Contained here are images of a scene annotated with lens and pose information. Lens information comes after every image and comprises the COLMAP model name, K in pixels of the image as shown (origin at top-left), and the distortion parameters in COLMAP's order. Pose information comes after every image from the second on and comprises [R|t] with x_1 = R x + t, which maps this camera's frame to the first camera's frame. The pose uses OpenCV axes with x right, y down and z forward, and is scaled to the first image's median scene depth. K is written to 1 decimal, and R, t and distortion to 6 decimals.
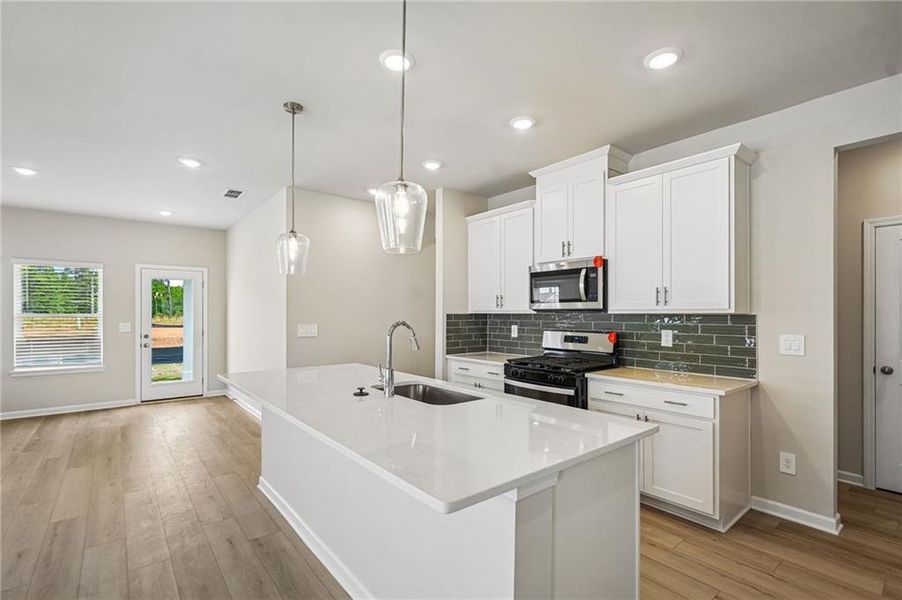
lens RADIAL K [[417.9, 0, 448.8], [0, 417.9, 313.8], [0, 0, 1]] dist [-0.002264, 0.002746]
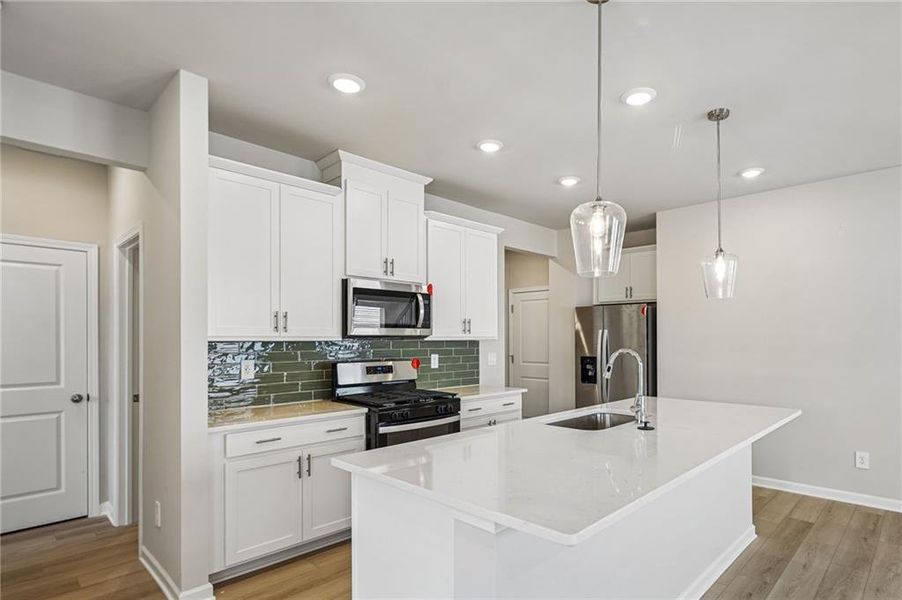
lens RADIAL K [[498.3, 0, 473.3], [0, 498.3, 333.8], [0, 0, 1]] dist [0.006594, 0.001418]
pose [[-0.142529, 0.011067, 0.989729, -0.729411], [0.004017, 0.999936, -0.010602, -0.002773], [-0.989783, 0.002465, -0.142564, 0.904615]]
